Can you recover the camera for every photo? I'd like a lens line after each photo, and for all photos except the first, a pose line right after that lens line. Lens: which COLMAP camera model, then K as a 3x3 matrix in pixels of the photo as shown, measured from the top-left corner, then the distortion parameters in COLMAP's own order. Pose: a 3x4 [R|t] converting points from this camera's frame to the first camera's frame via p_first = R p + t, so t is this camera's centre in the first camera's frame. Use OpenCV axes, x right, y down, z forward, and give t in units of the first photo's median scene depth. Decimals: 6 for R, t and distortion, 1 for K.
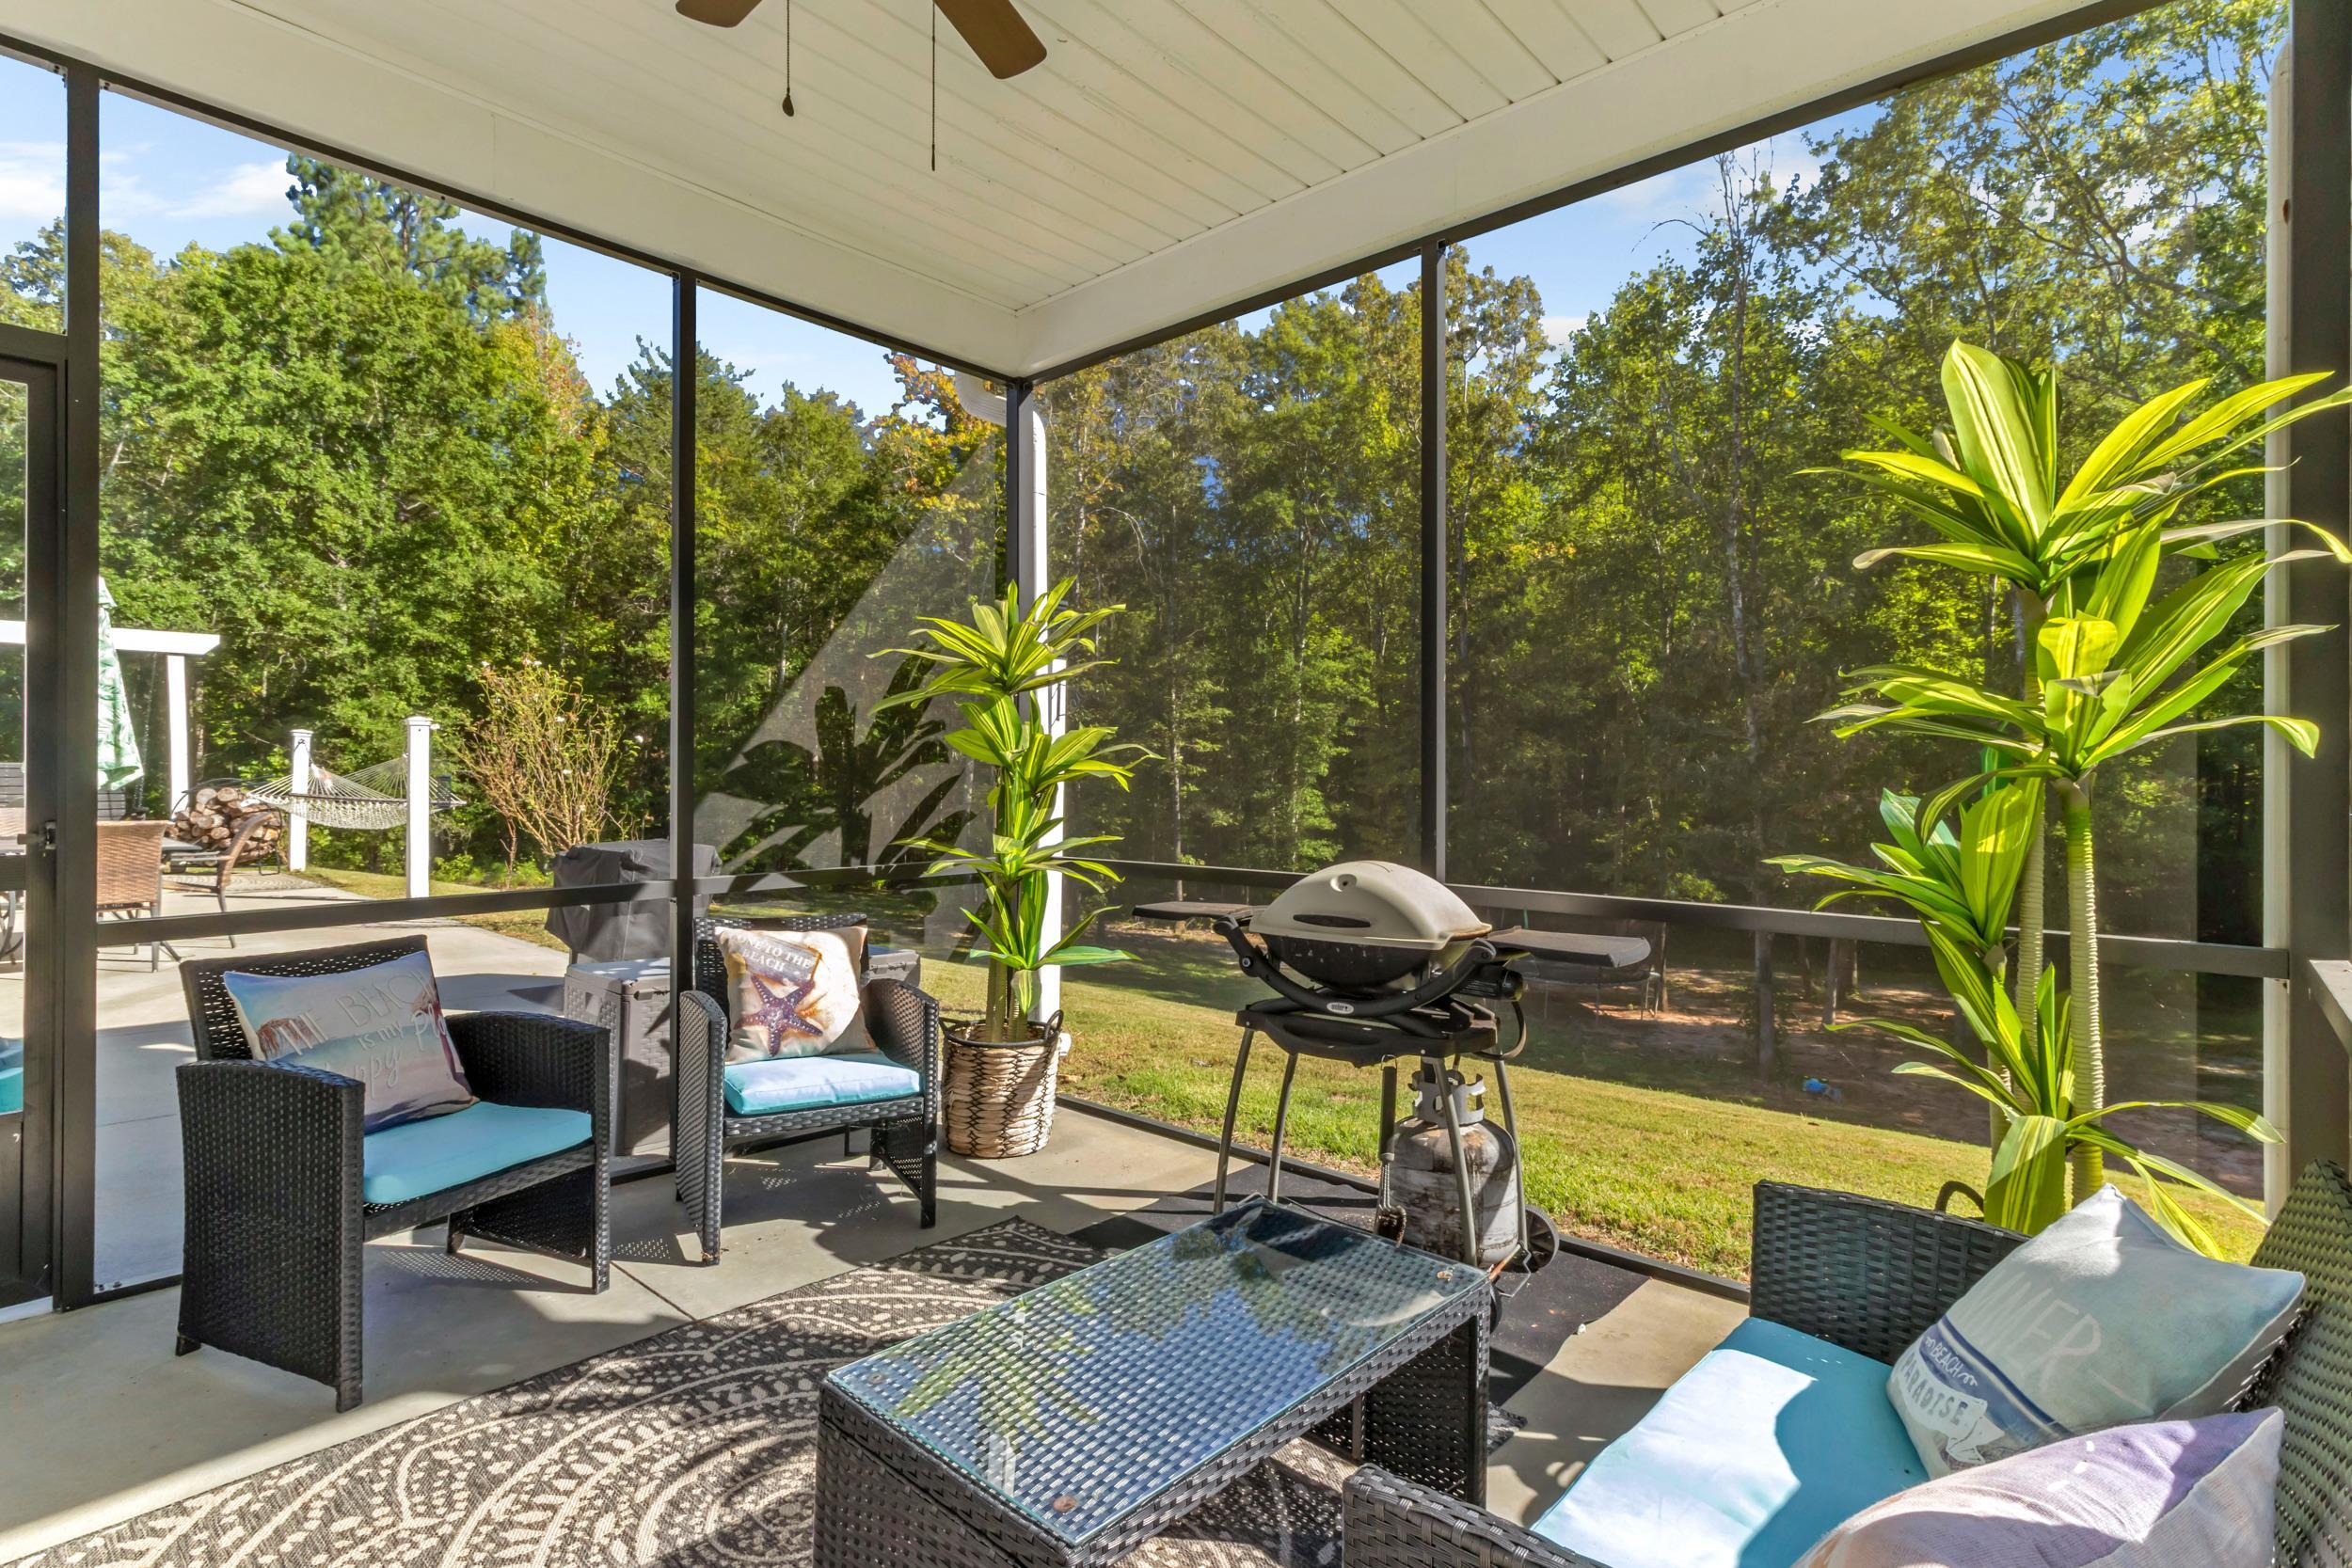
lens RADIAL K [[1142.1, 0, 1184.5], [0, 1142.1, 772.7], [0, 0, 1]] dist [0.011119, 0.001045]
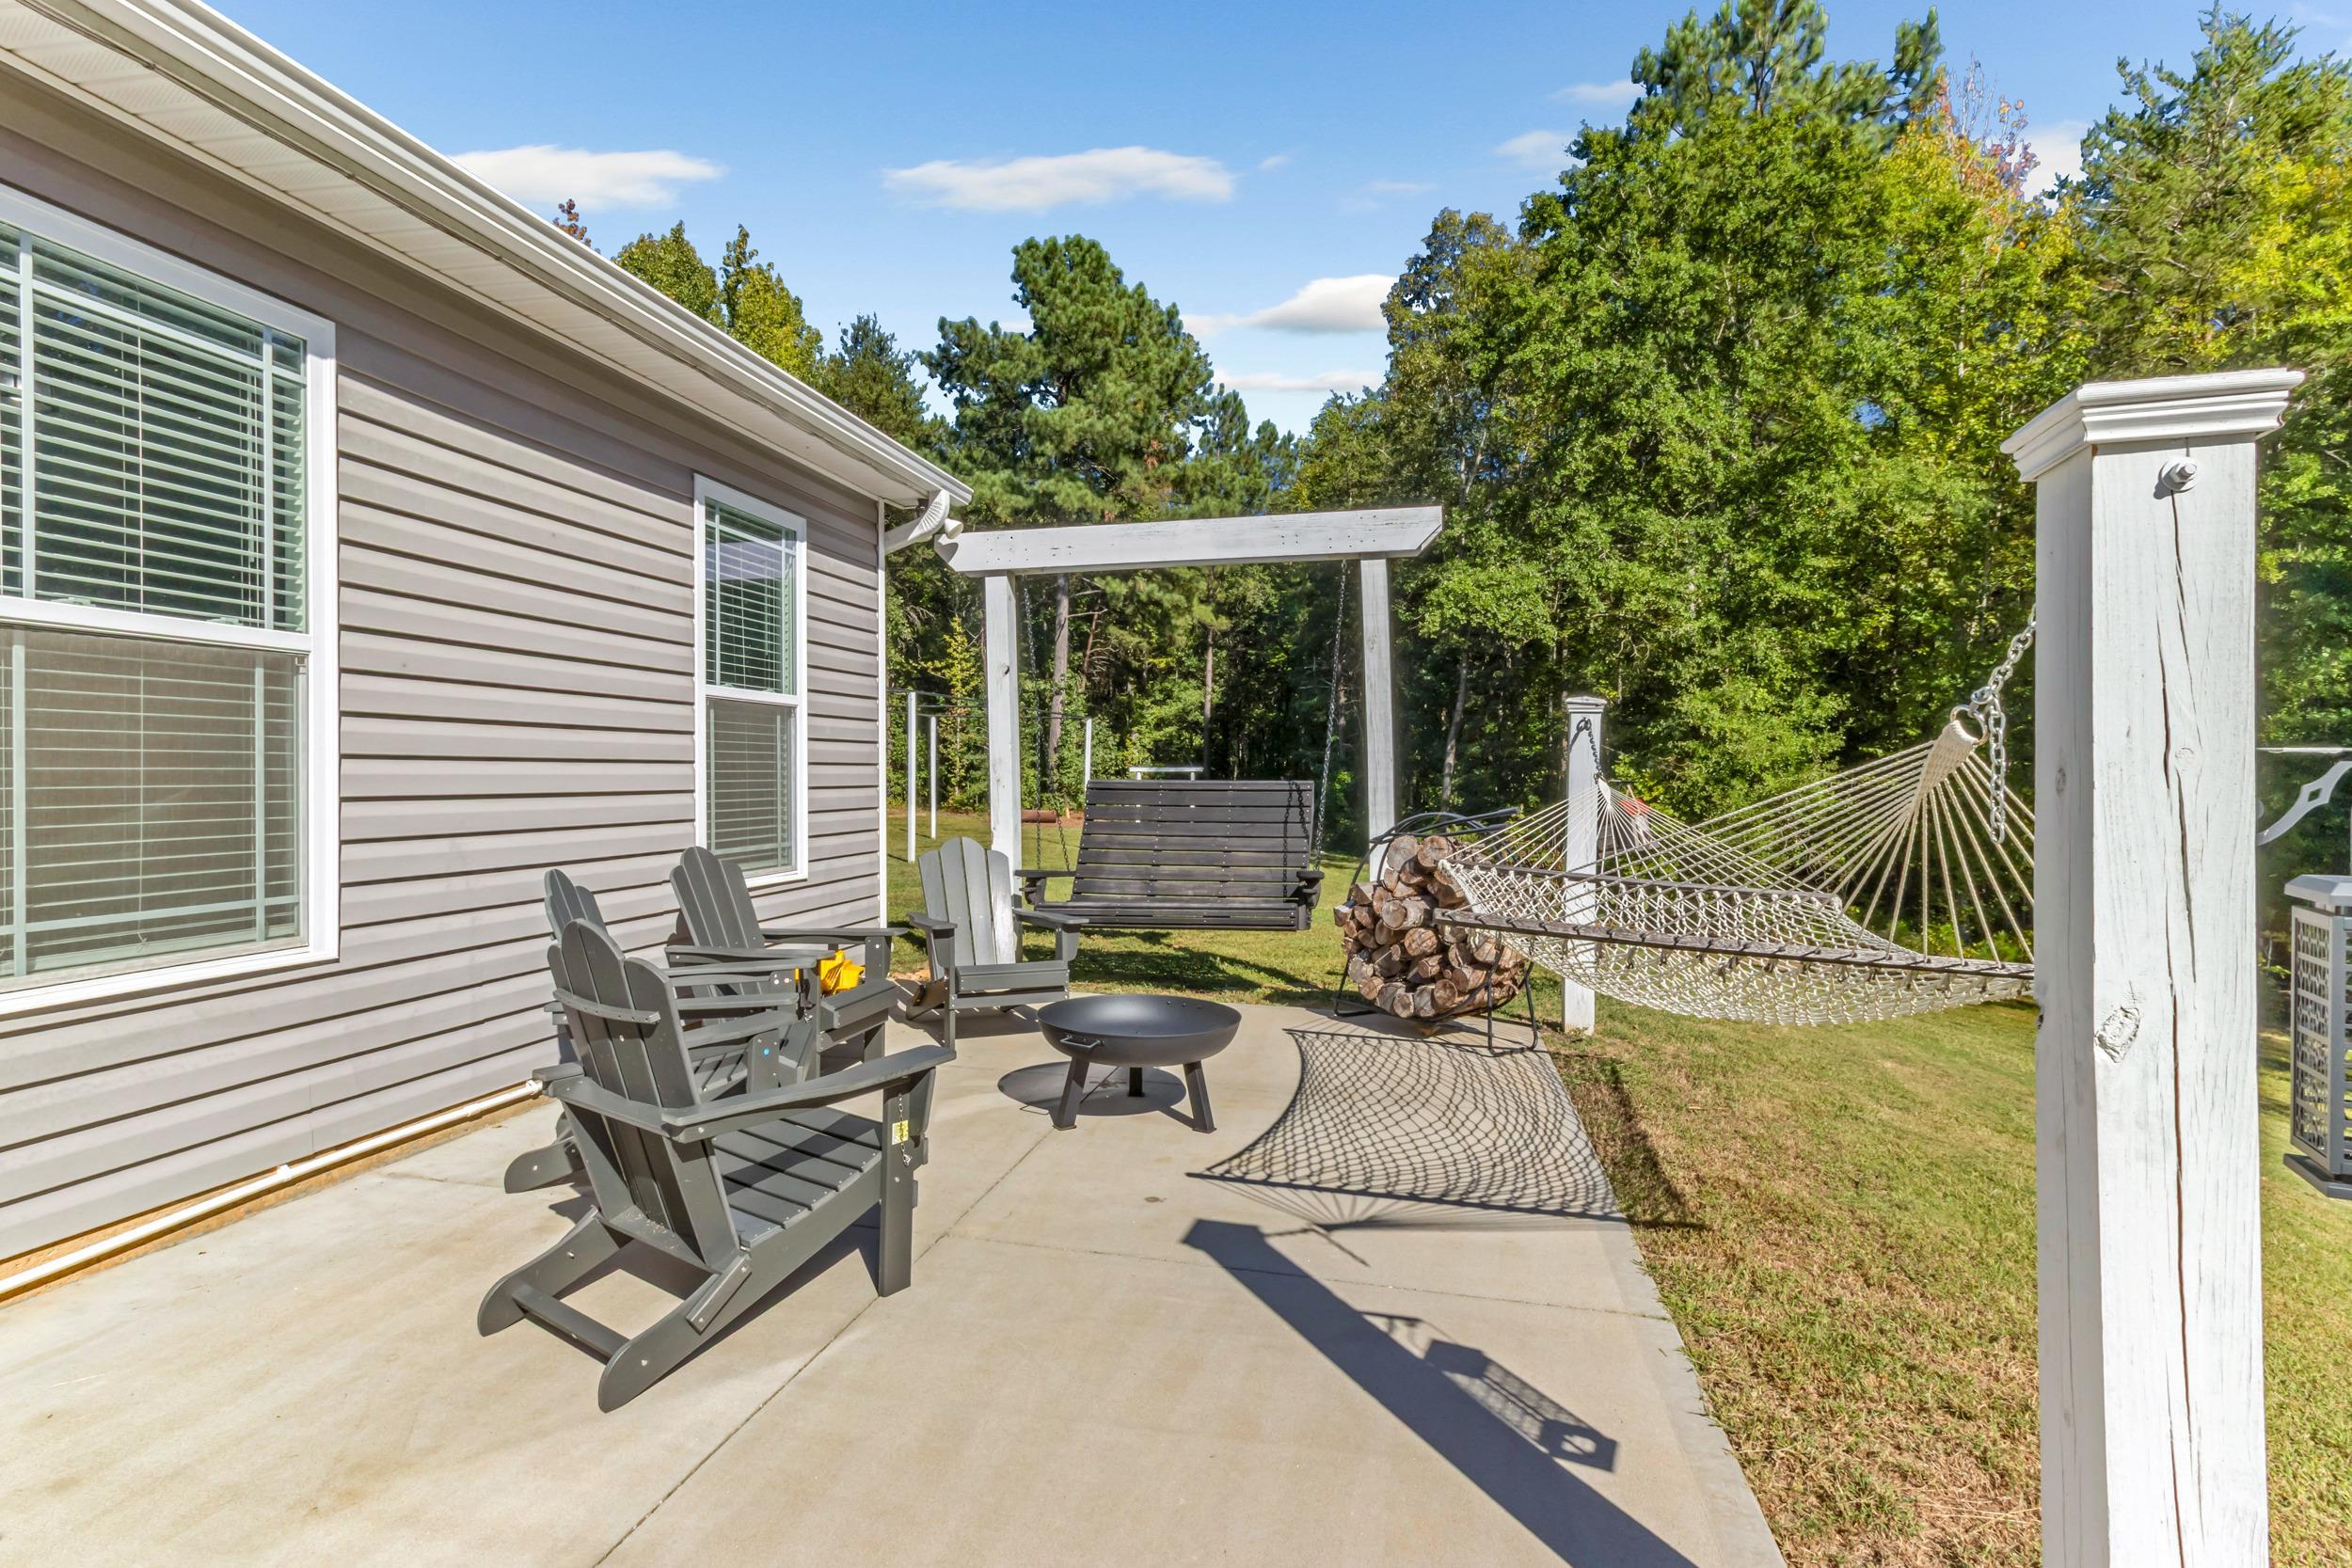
lens RADIAL K [[1142.1, 0, 1180.9], [0, 1142.1, 773.1], [0, 0, 1]] dist [0.011119, 0.001045]
pose [[0.491266, -0.010220, -0.870950, -0.237366], [0.004676, 0.999948, -0.009096, -0.003243], [0.870997, 0.000396, 0.491288, 0.332062]]
